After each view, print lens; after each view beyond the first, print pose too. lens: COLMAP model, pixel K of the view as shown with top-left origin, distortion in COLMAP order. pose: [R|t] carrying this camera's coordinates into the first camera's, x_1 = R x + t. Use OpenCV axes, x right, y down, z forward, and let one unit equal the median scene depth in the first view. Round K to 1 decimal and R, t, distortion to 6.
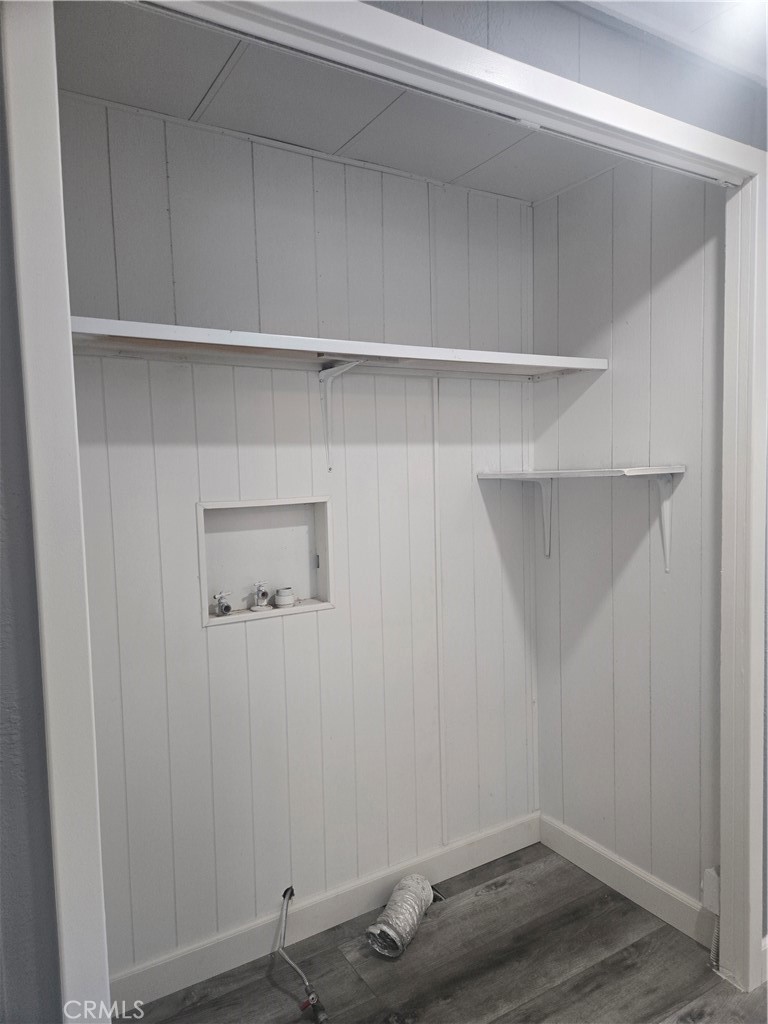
lens RADIAL K [[689.1, 0, 399.6], [0, 689.1, 517.4], [0, 0, 1]] dist [0.077575, -0.089661]
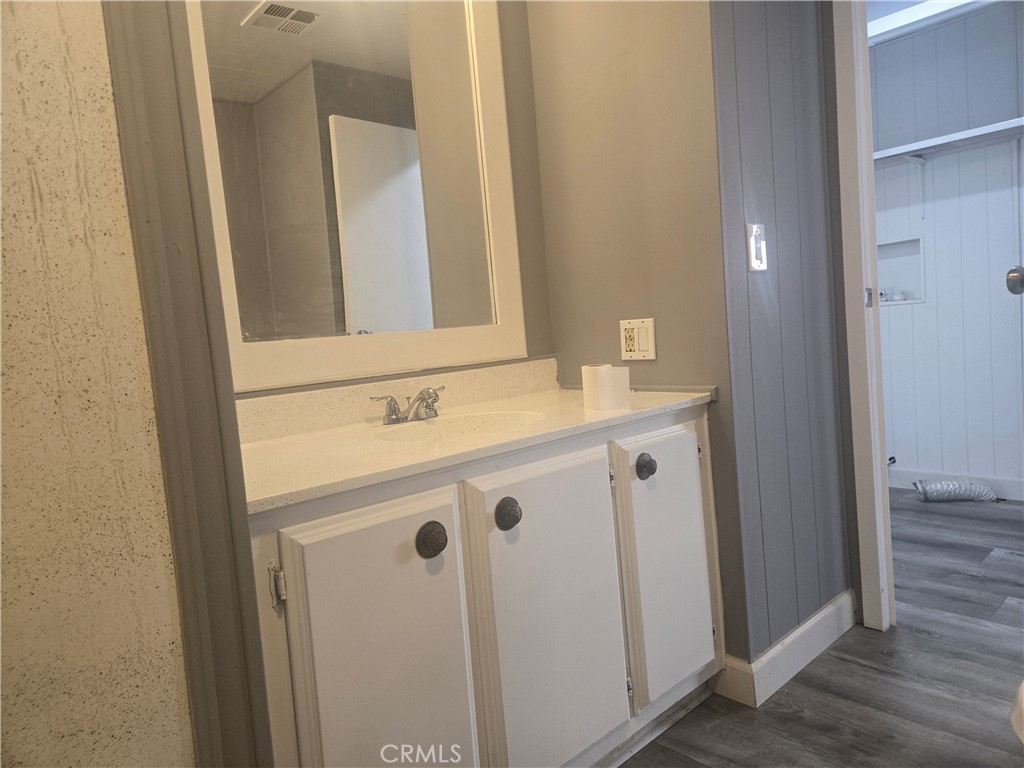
lens RADIAL K [[689.1, 0, 508.8], [0, 689.1, 374.6], [0, 0, 1]] dist [0.077575, -0.089661]
pose [[0.182741, 0.074110, -0.980364, 1.391516], [0.000525, 0.997147, 0.075477, 0.177430], [0.983161, -0.014308, 0.182180, -0.294238]]
